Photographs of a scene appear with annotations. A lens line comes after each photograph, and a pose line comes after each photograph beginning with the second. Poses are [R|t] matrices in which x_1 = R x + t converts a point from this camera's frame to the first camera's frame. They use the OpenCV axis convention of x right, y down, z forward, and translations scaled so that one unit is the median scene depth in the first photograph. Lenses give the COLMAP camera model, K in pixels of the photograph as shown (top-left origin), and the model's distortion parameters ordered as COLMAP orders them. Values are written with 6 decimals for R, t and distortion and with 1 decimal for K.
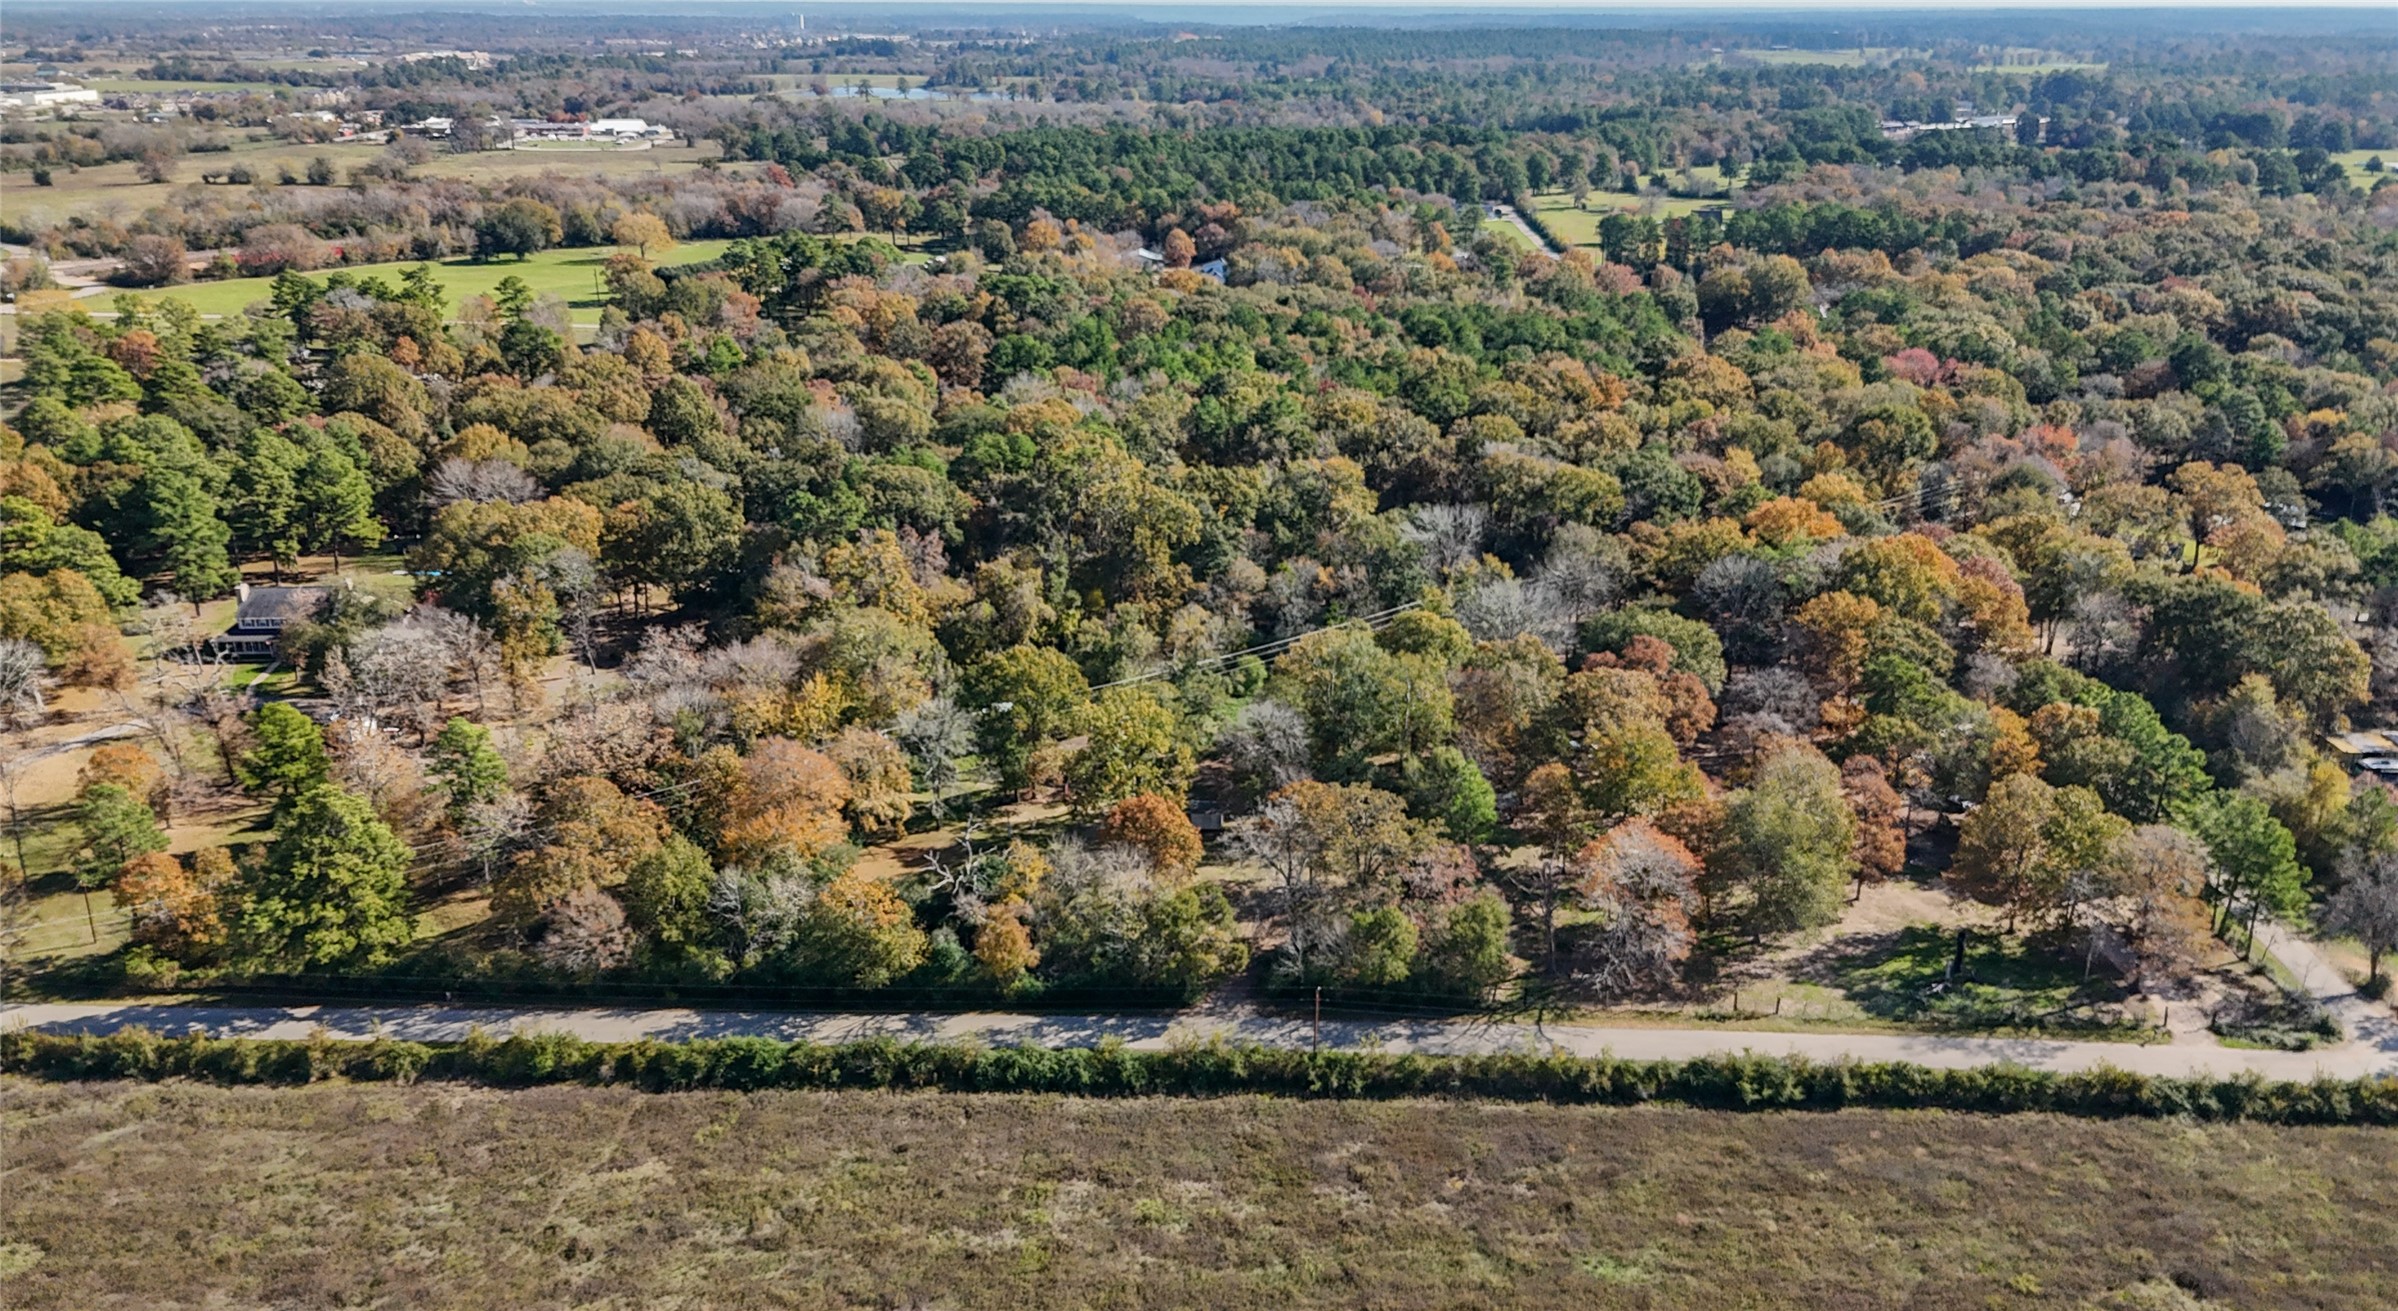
lens RADIAL K [[1807.0, 0, 1222.7], [0, 1807.0, 637.4], [0, 0, 1]] dist [0.060059, -0.055520]
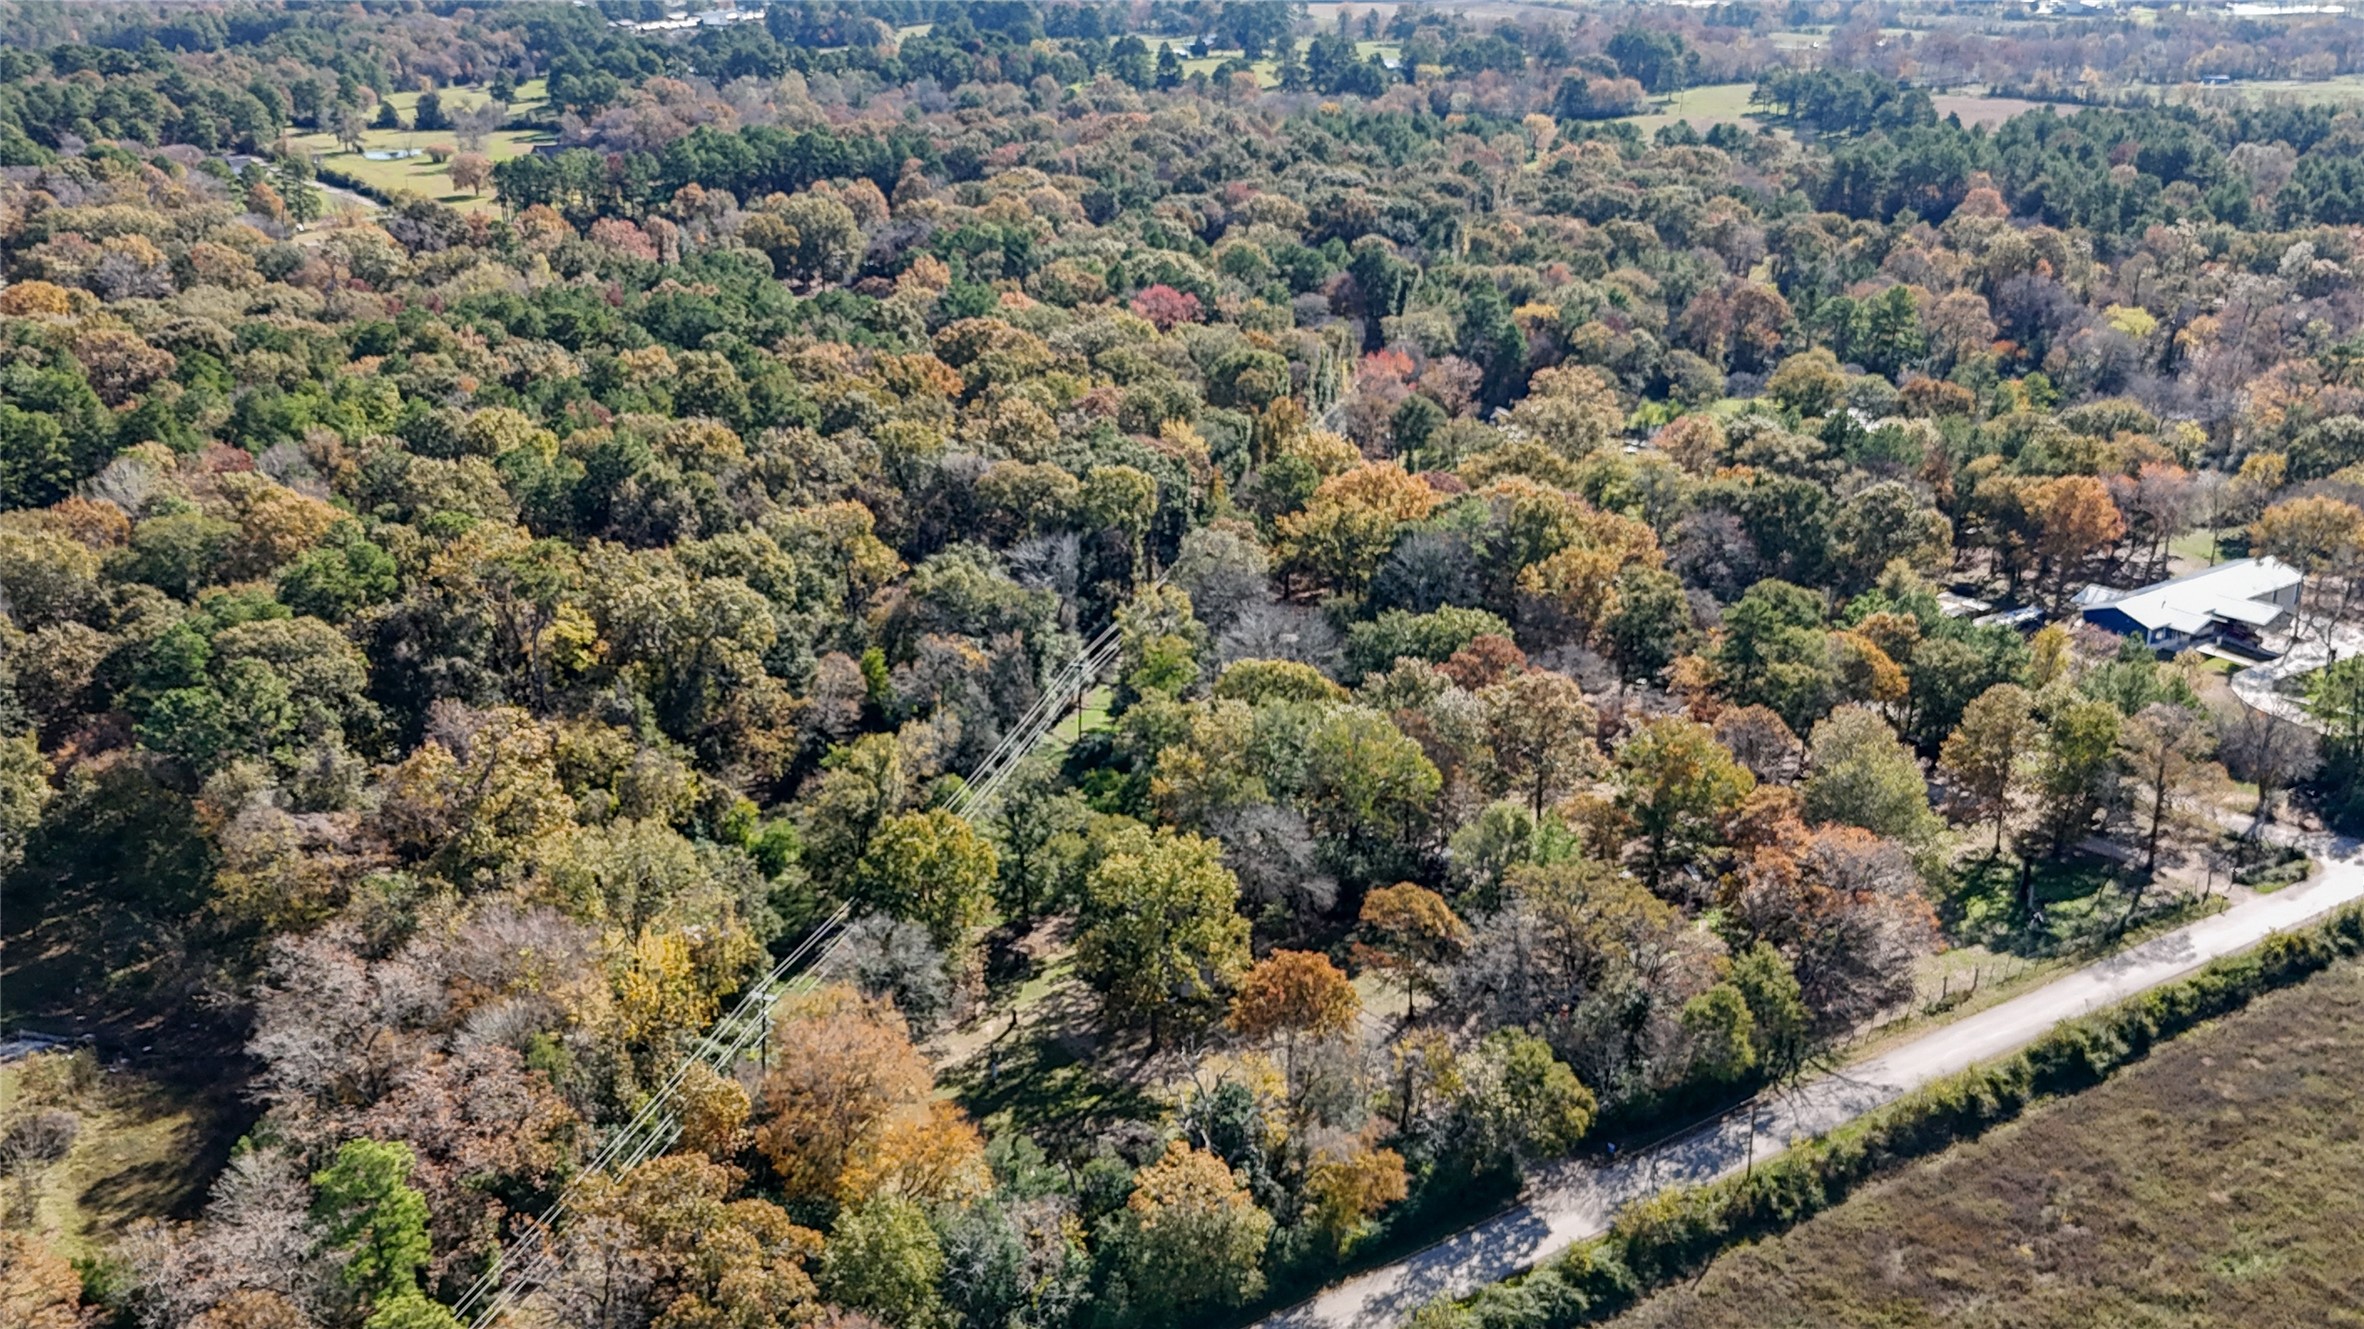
lens RADIAL K [[2376.0, 0, 1168.0], [0, 2376.0, 655.4], [0, 0, 1]] dist [0.051192, 0.000000]
pose [[0.789340, -0.194987, 0.582170, -0.662118], [0.205000, 0.977512, 0.049448, -0.095134], [-0.578720, 0.080314, 0.811562, 0.239282]]
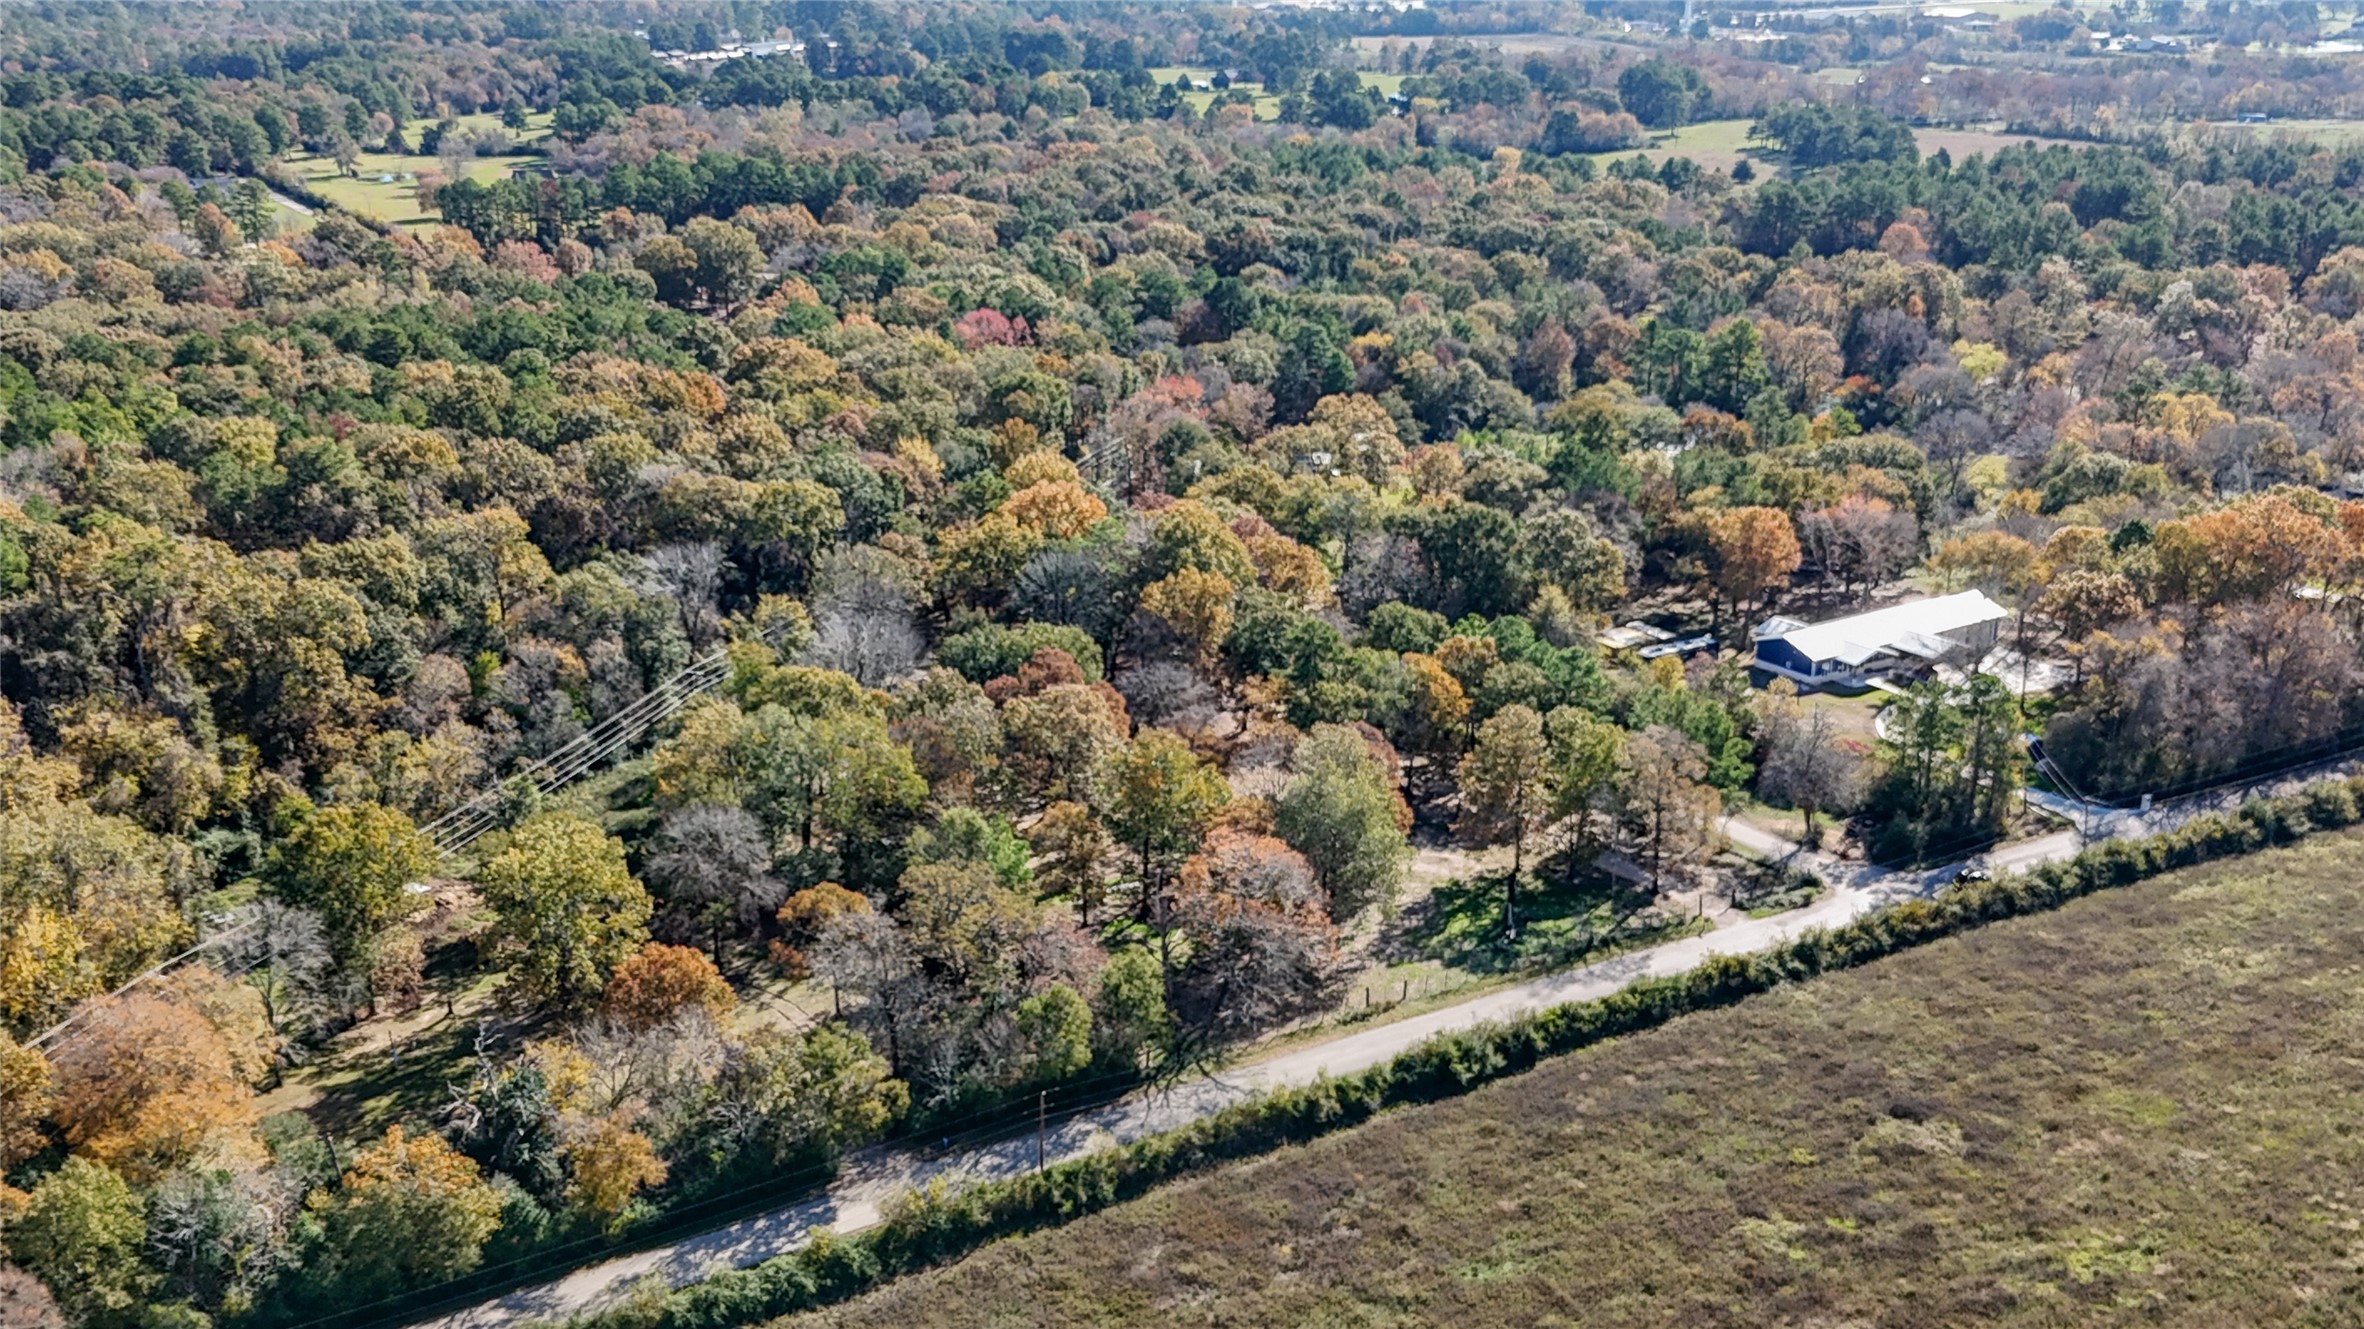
lens RADIAL K [[2376.0, 0, 1169.7], [0, 2376.0, 639.2], [0, 0, 1]] dist [0.051192, 0.000000]
pose [[0.825479, -0.168250, 0.538774, -0.406253], [0.187781, 0.982028, 0.018963, -0.018780], [-0.532281, 0.085518, 0.842237, 0.024731]]
